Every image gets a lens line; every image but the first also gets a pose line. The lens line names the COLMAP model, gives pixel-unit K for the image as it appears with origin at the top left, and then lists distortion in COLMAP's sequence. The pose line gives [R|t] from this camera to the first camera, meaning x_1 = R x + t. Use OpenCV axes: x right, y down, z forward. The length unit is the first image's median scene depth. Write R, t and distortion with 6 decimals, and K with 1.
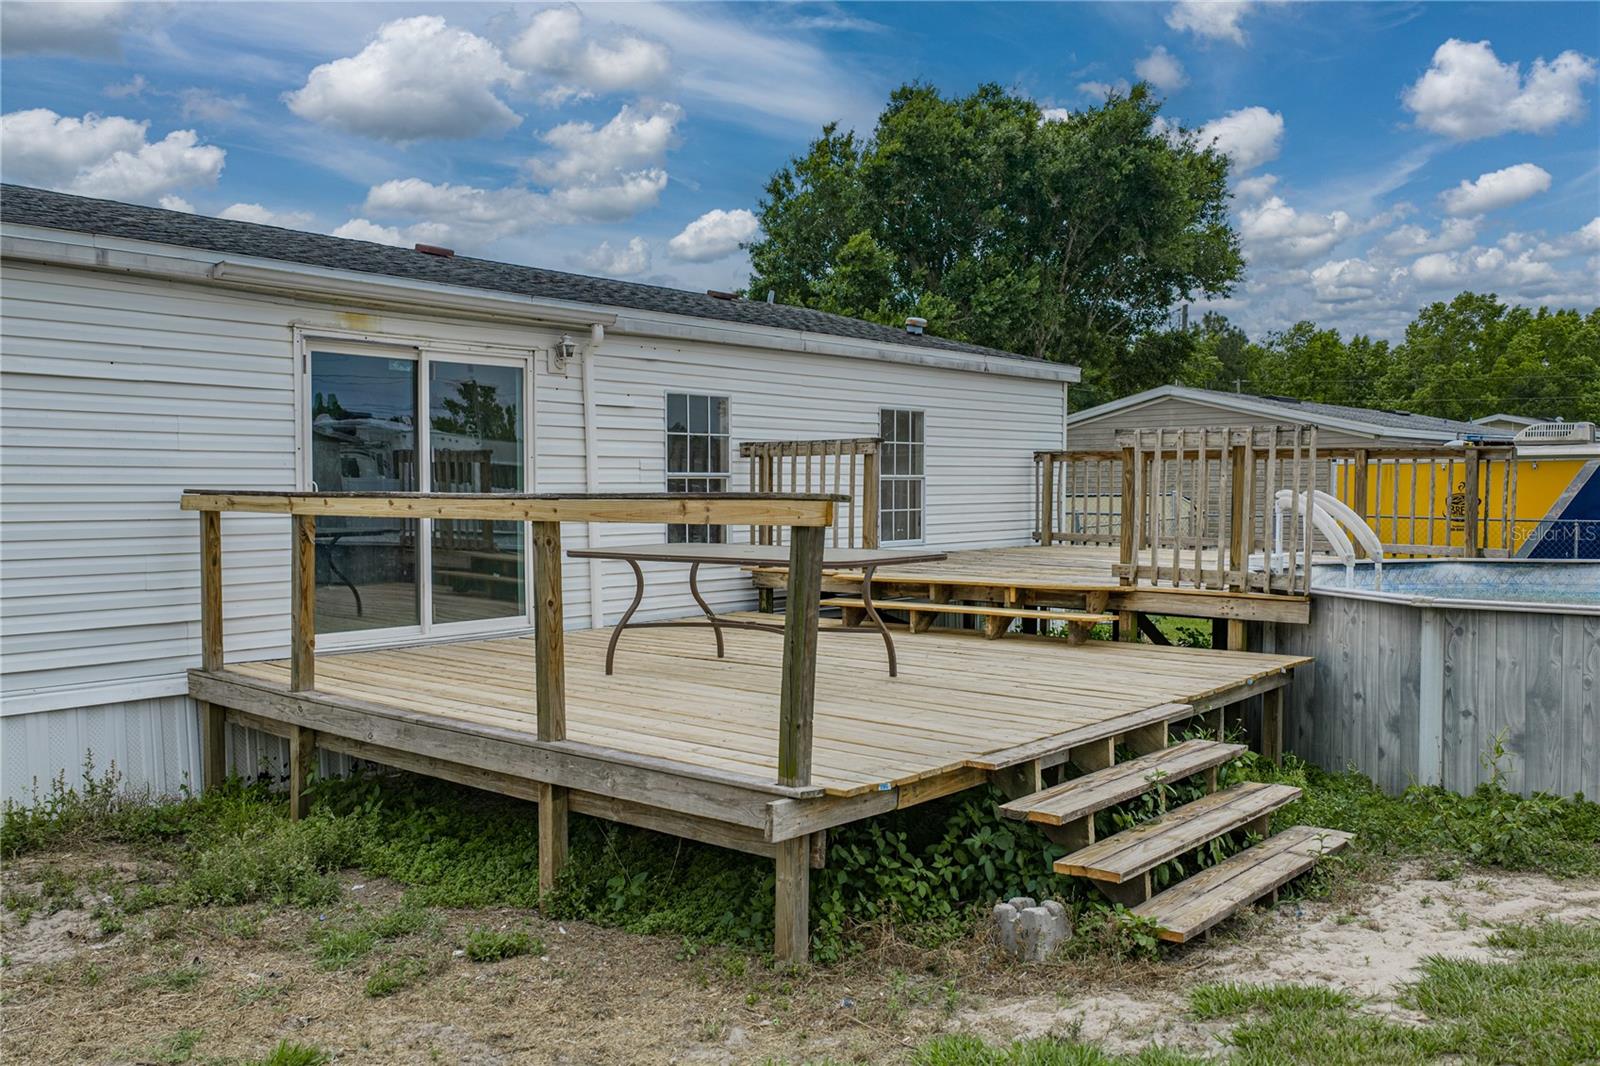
lens RADIAL K [[1317.5, 0, 797.8], [0, 1317.5, 536.8], [0, 0, 1]] dist [0.027094, 0.001005]
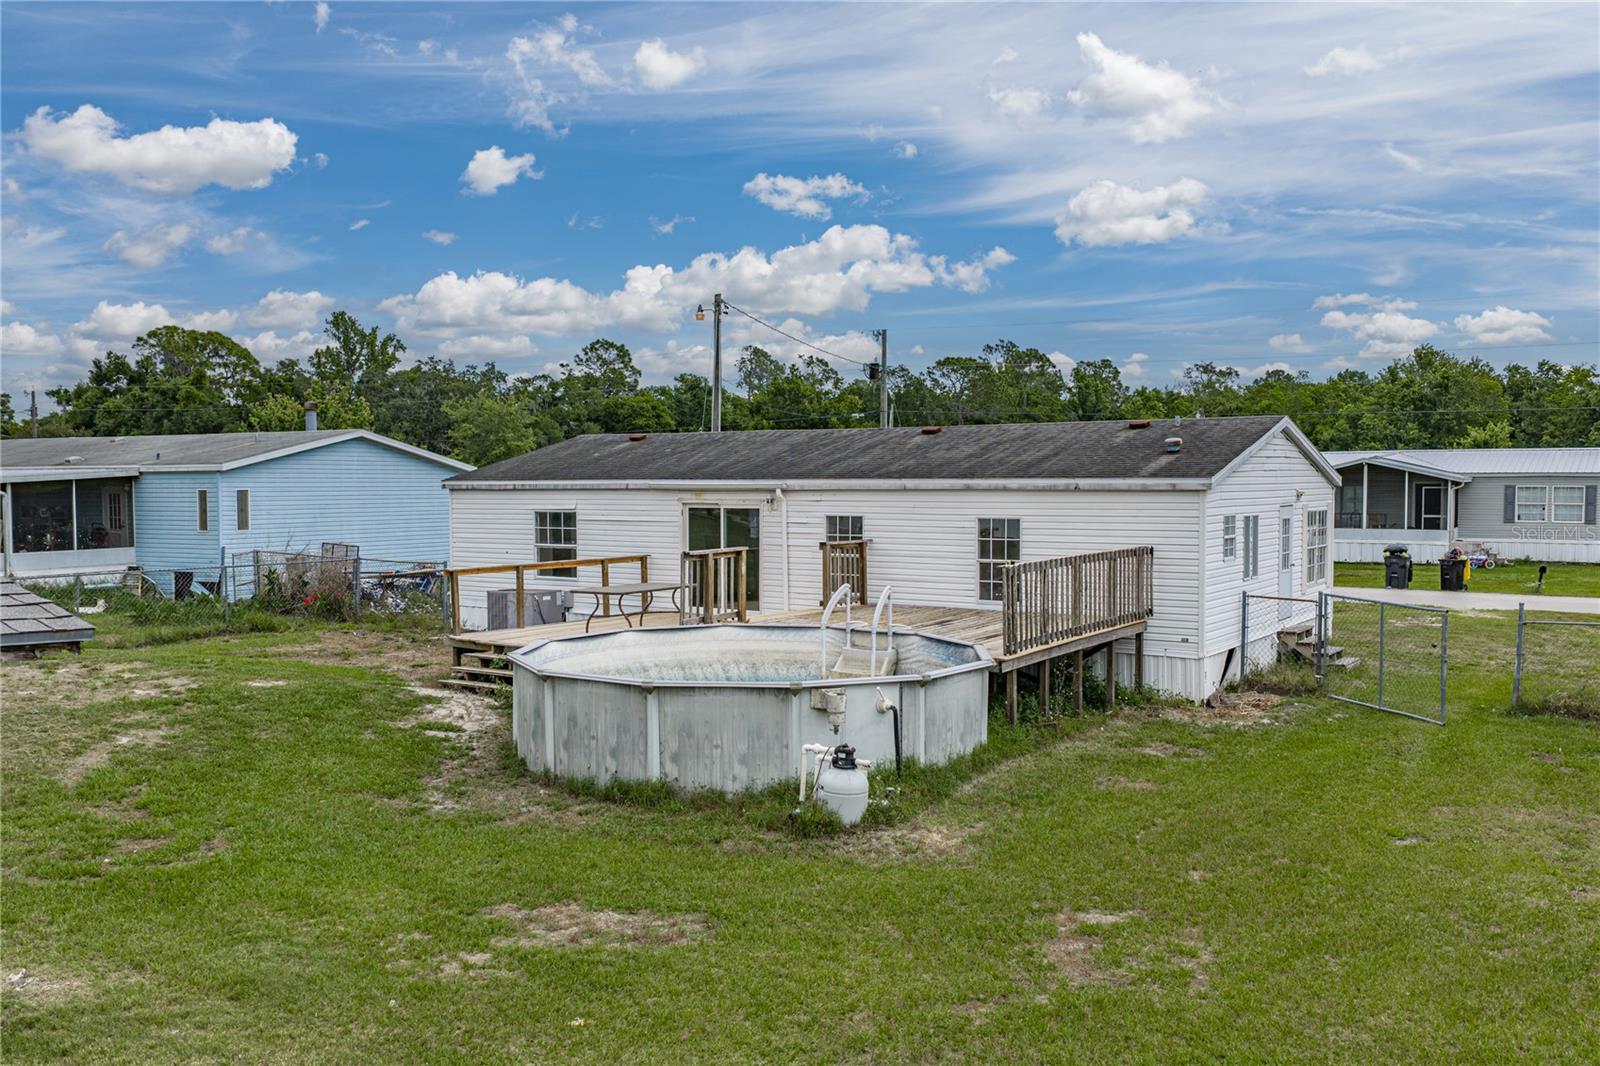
lens RADIAL K [[1329.8, 0, 800.0], [0, 1329.8, 543.4], [0, 0, 1]] dist [0.030942, 0.001616]
pose [[0.124729, 0.046048, -0.991122, 2.138385], [-0.037673, 0.998422, 0.041646, -0.162470], [0.991475, 0.032144, 0.126267, 0.742773]]
